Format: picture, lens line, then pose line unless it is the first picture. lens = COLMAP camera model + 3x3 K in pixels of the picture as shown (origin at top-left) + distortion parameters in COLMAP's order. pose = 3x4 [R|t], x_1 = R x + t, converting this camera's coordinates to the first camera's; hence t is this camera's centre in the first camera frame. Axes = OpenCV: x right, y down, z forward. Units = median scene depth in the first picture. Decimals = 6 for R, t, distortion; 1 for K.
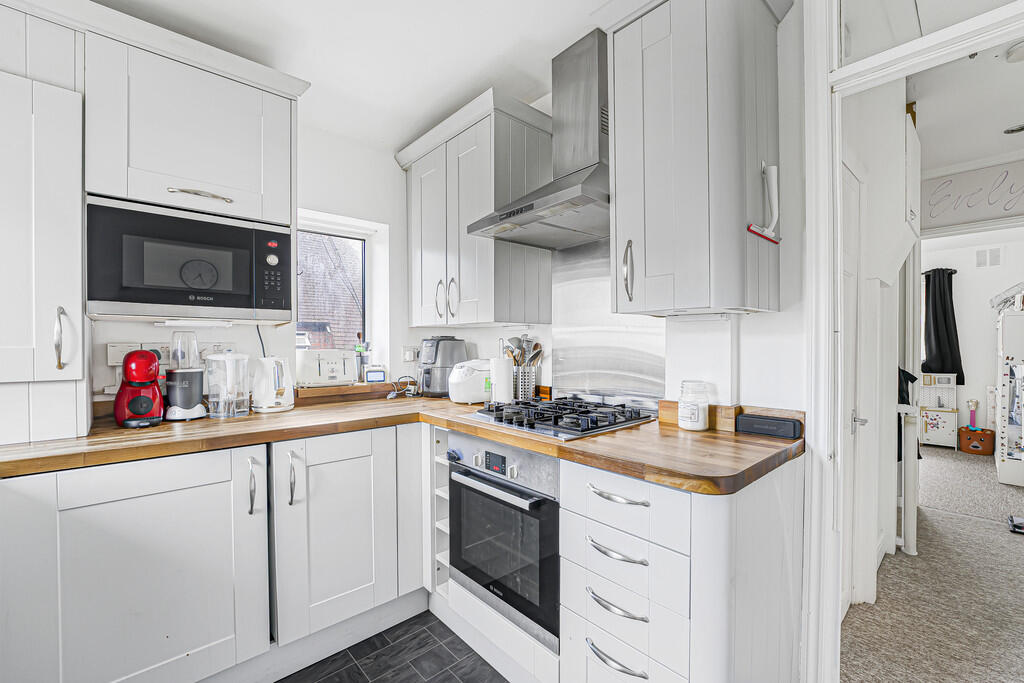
lens RADIAL K [[419.7, 0, 508.1], [0, 419.7, 339.1], [0, 0, 1]] dist [-0.018617, 0.000243]
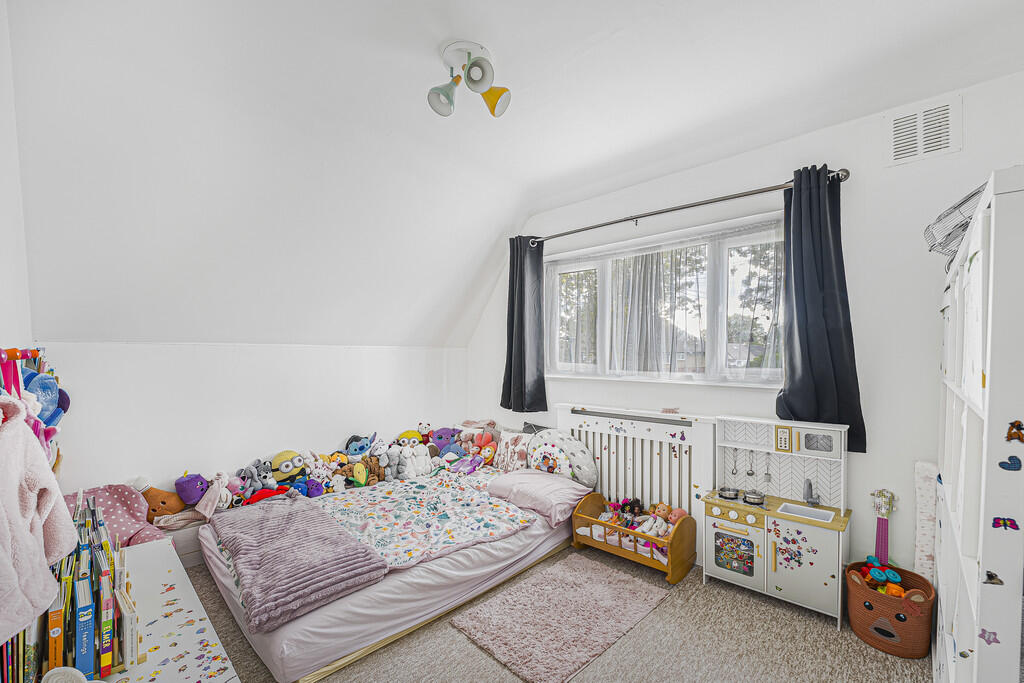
lens RADIAL K [[419.7, 0, 516.2], [0, 419.7, 352.2], [0, 0, 1]] dist [-0.018617, 0.000243]
pose [[0.996568, 0.006069, 0.082558, 0.739389], [-0.006221, 0.999979, 0.001579, 0.014000], [-0.082546, -0.002087, 0.996585, 0.625415]]
